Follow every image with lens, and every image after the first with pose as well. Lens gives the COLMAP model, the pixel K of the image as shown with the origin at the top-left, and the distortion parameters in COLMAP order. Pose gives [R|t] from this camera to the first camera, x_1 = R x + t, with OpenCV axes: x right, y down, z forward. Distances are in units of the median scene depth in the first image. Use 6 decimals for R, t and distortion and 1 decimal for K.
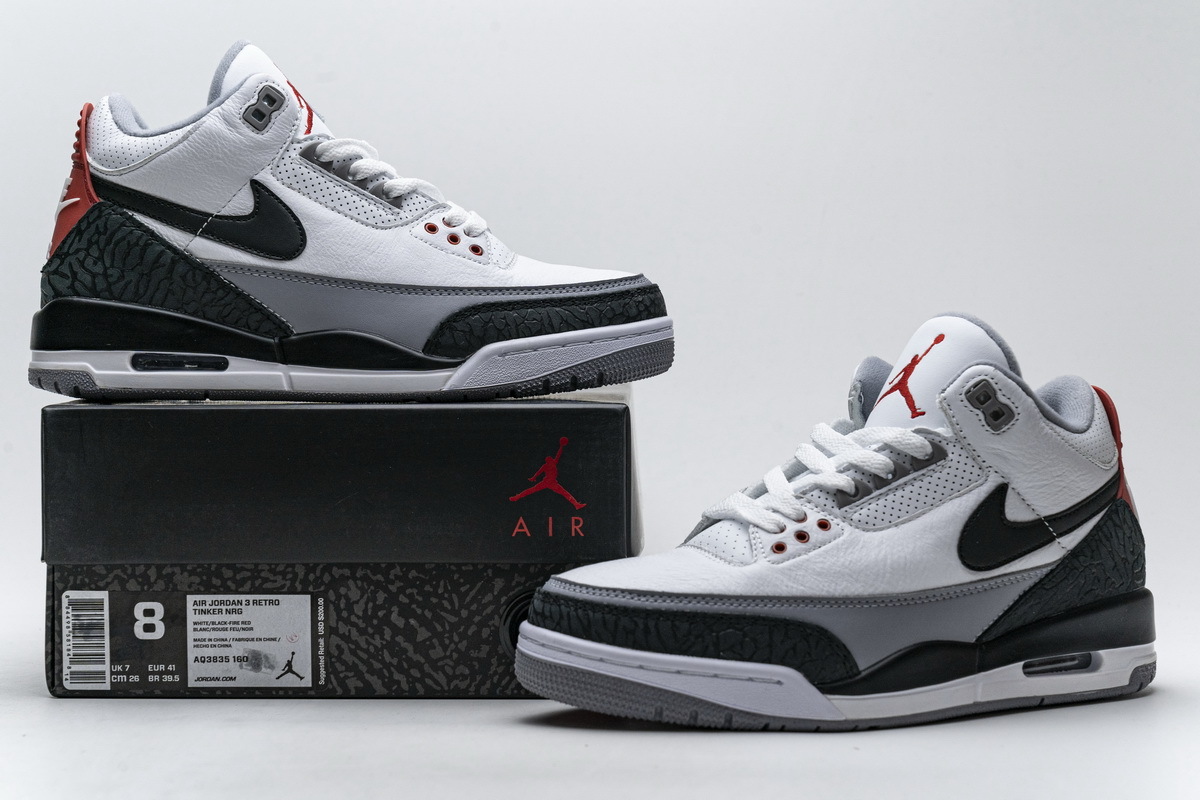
lens RADIAL K [[2158.8, 0, 551.1], [0, 2158.8, 378.8], [0, 0, 1]] dist [-0.047831, 0.000000]
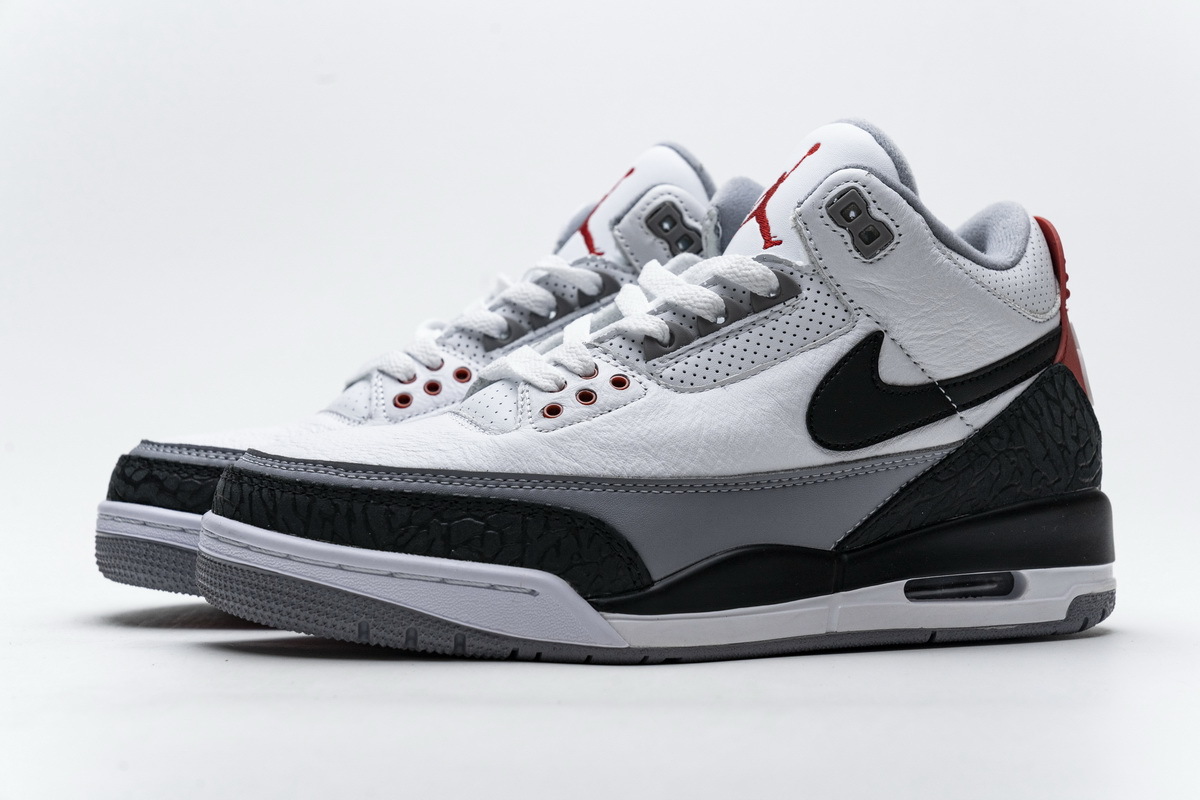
lens RADIAL K [[2341.6, 0, 601.6], [0, 2341.6, 399.6], [0, 0, 1]] dist [0.009727, 0.000000]
pose [[0.998379, 0.012443, -0.055542, 0.162673], [-0.011999, 0.999893, 0.008317, 0.066502], [0.055640, -0.007637, 0.998422, 0.212630]]
